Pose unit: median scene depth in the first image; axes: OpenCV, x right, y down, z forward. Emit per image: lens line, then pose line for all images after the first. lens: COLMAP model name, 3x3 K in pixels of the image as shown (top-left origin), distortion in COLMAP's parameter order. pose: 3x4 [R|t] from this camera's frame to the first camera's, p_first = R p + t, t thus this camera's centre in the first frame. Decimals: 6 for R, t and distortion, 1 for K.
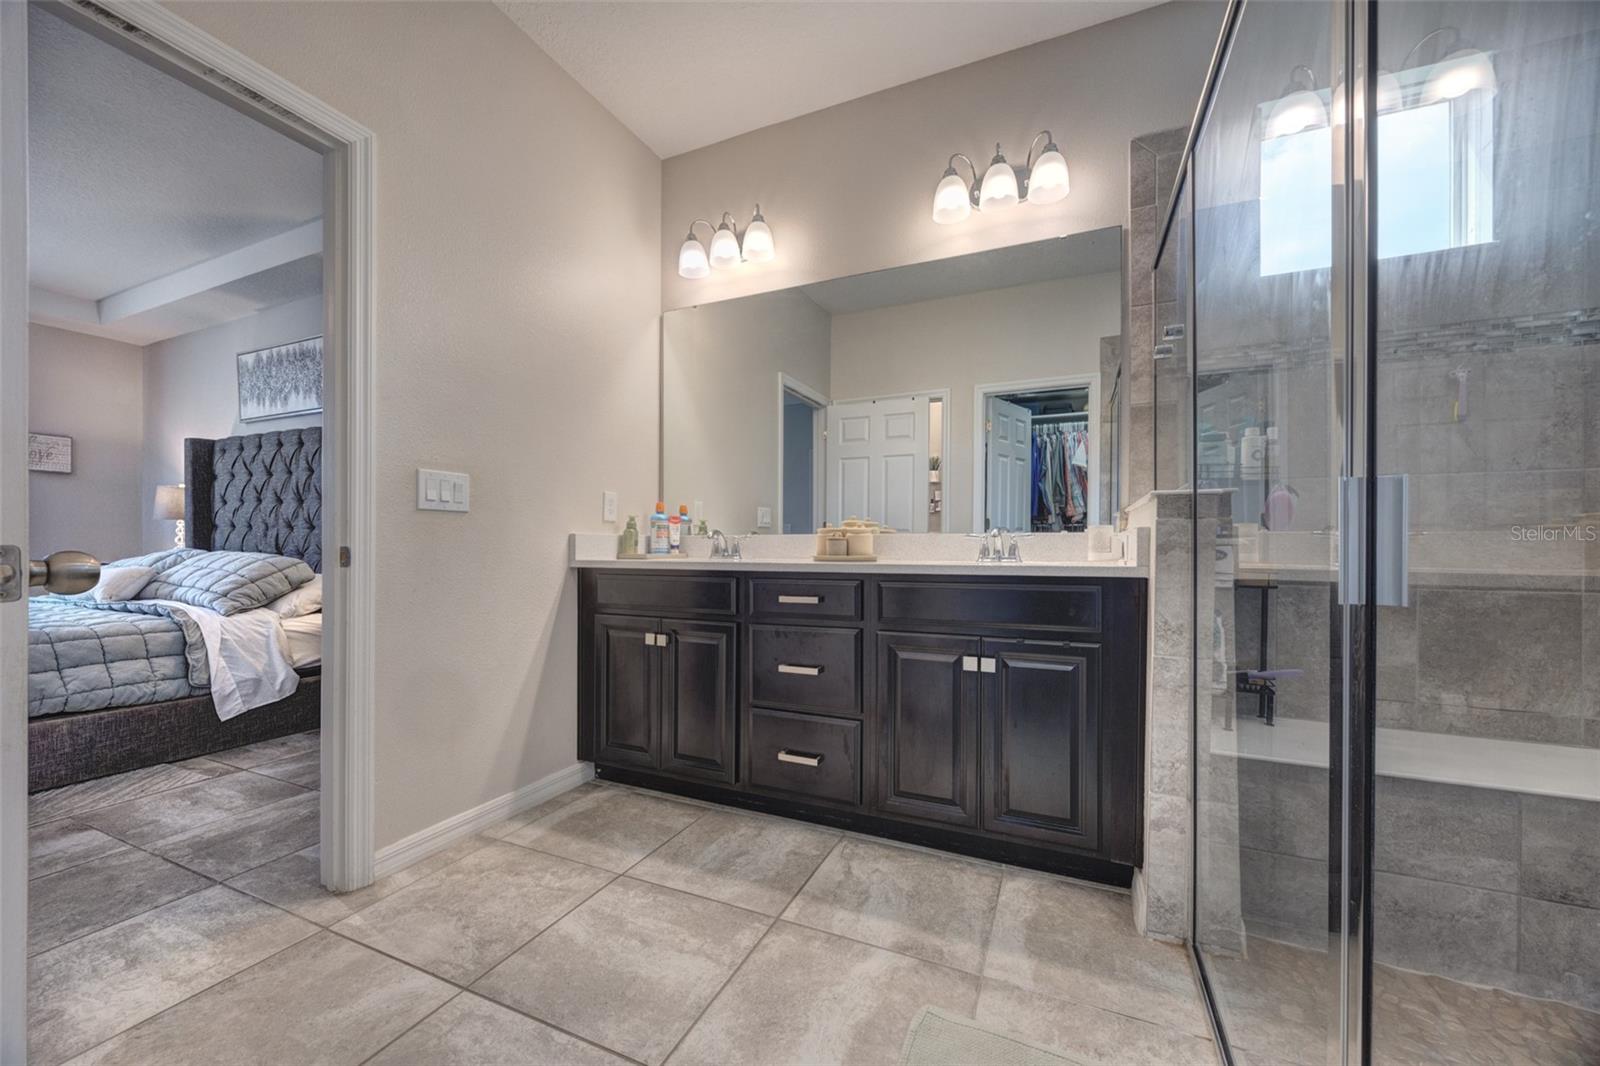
lens RADIAL K [[614.8, 0, 802.9], [0, 614.8, 537.9], [0, 0, 1]] dist [-0.000538, 0.000077]
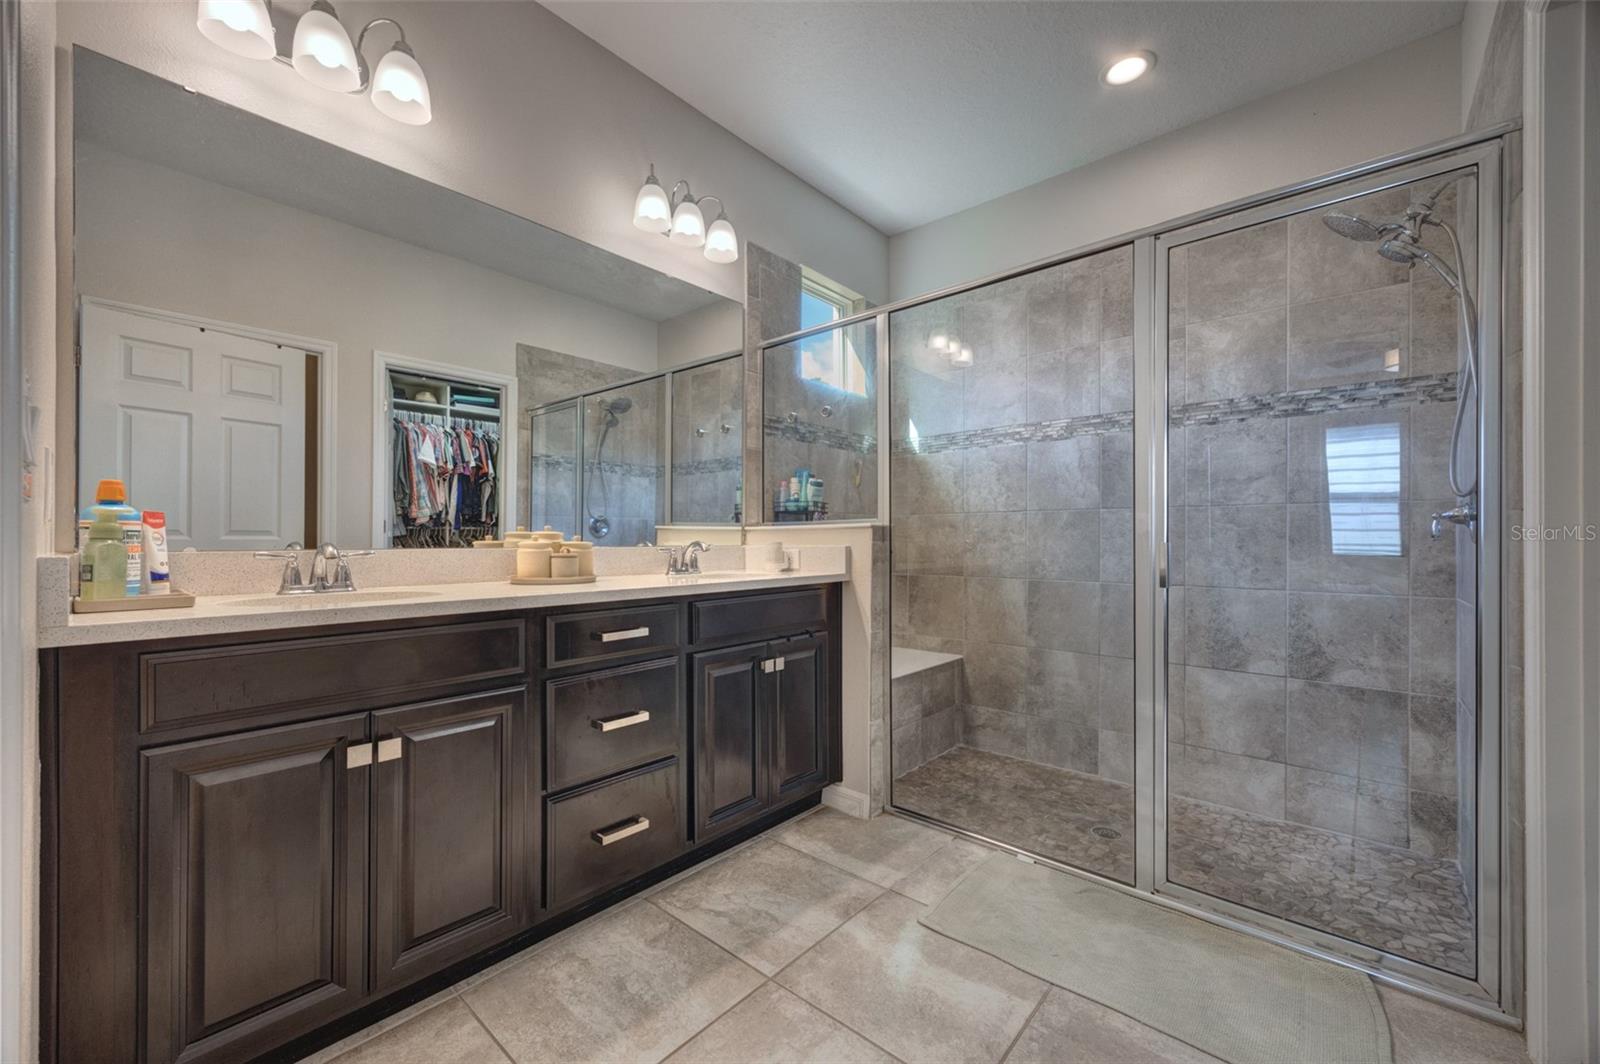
lens RADIAL K [[614.8, 0, 802.9], [0, 614.8, 536.9], [0, 0, 1]] dist [-0.000538, 0.000077]
pose [[0.300197, 0.004637, 0.953866, -0.769357], [-0.009770, 0.999951, -0.001786, -0.030666], [-0.953827, -0.008783, 0.300228, 0.585930]]
